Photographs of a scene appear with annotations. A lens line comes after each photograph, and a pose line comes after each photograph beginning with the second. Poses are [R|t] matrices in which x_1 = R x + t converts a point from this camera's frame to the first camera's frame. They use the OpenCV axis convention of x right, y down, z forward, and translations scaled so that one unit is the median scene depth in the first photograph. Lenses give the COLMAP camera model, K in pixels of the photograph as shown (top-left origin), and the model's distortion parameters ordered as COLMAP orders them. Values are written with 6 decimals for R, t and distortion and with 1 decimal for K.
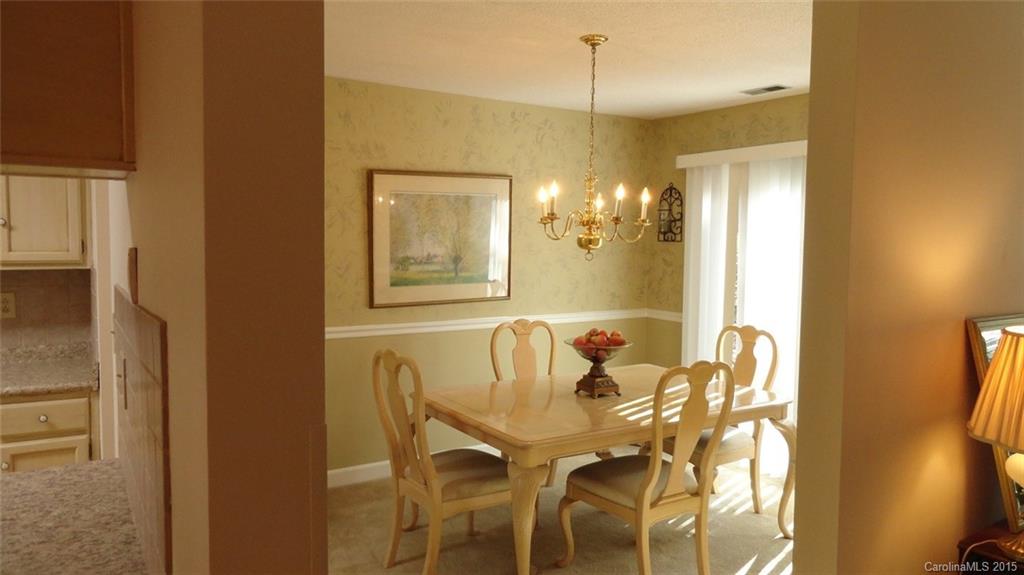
lens RADIAL K [[716.5, 0, 512.0], [0, 716.5, 287.5], [0, 0, 1]] dist [0.010494, 0.009257]
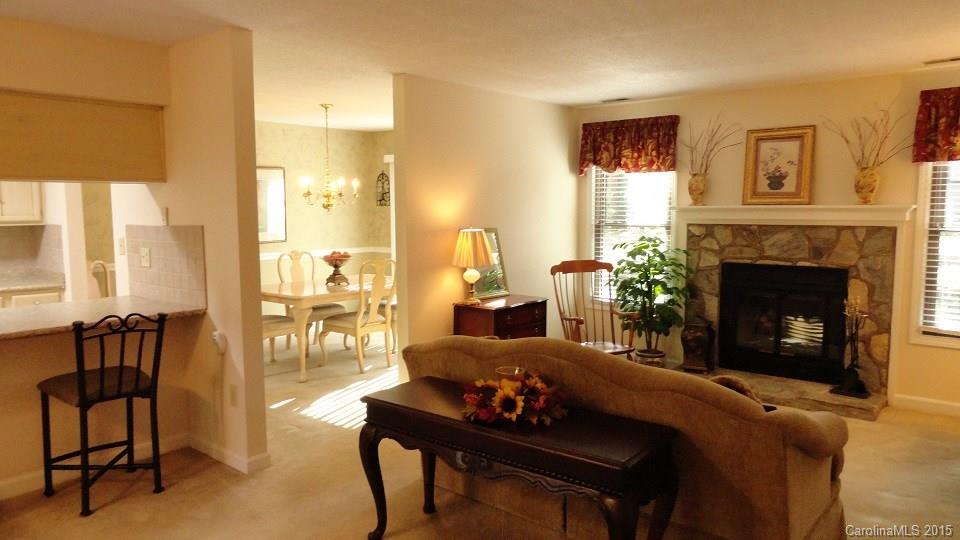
lens RADIAL K [[671.7, 0, 480.0], [0, 671.7, 270.0], [0, 0, 1]] dist [0.010494, 0.009257]
pose [[0.957099, -0.044355, 0.286346, -0.031172], [0.036818, 0.998821, 0.031655, 0.067000], [-0.287412, -0.019754, 0.957603, -0.855509]]
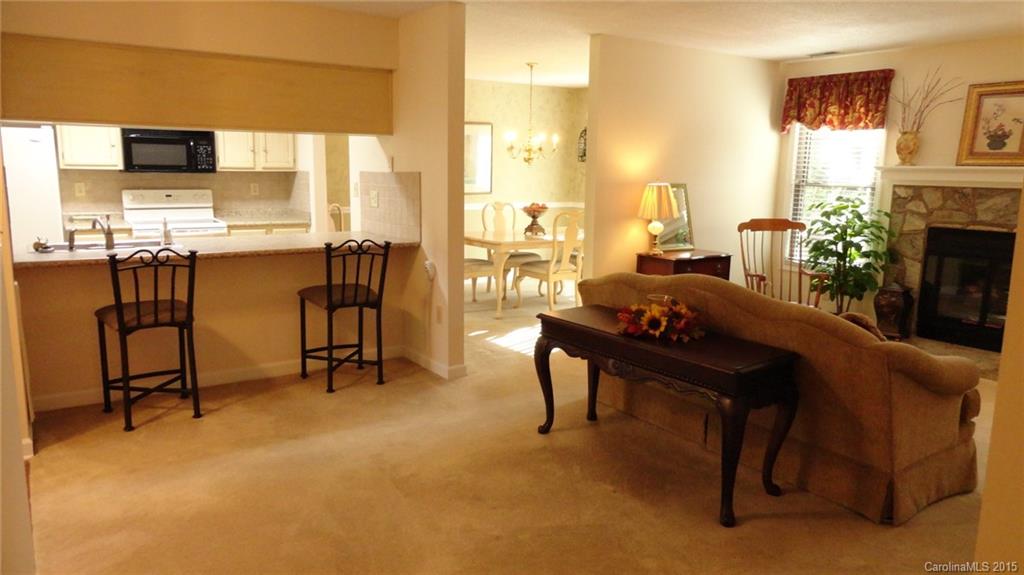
lens RADIAL K [[715.0, 0, 512.0], [0, 715.0, 287.5], [0, 0, 1]] dist [0.001063, 0.006541]
pose [[0.999471, -0.002224, 0.032444, -0.014371], [-0.001013, 0.995046, 0.099406, 0.097208], [-0.032504, -0.099386, 0.994518, -1.074261]]
